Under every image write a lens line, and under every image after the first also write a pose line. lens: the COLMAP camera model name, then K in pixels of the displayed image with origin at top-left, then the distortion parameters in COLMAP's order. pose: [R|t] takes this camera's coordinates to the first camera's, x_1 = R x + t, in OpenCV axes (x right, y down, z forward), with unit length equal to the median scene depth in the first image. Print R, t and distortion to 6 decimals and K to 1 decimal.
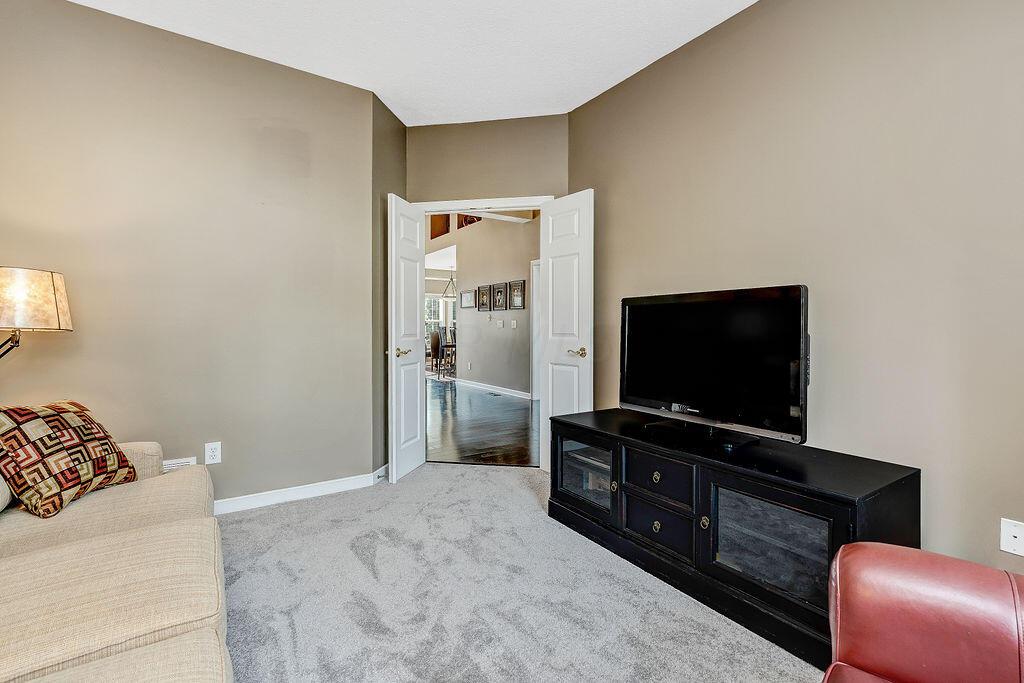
lens RADIAL K [[464.7, 0, 516.1], [0, 464.7, 340.7], [0, 0, 1]] dist [-0.001015, -0.000136]
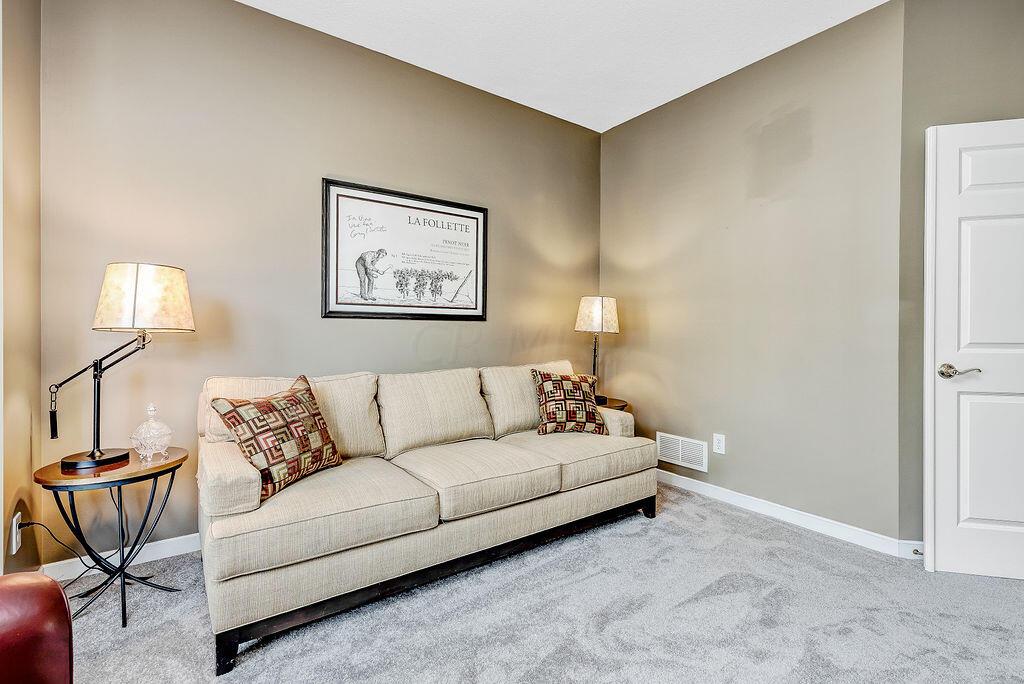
lens RADIAL K [[464.7, 0, 516.7], [0, 464.7, 334.2], [0, 0, 1]] dist [-0.001015, -0.000136]
pose [[0.006930, 0.000847, -0.999976, 0.505316], [-0.030638, 0.999530, 0.000635, -0.007850], [0.999507, 0.030633, 0.006953, 0.544707]]
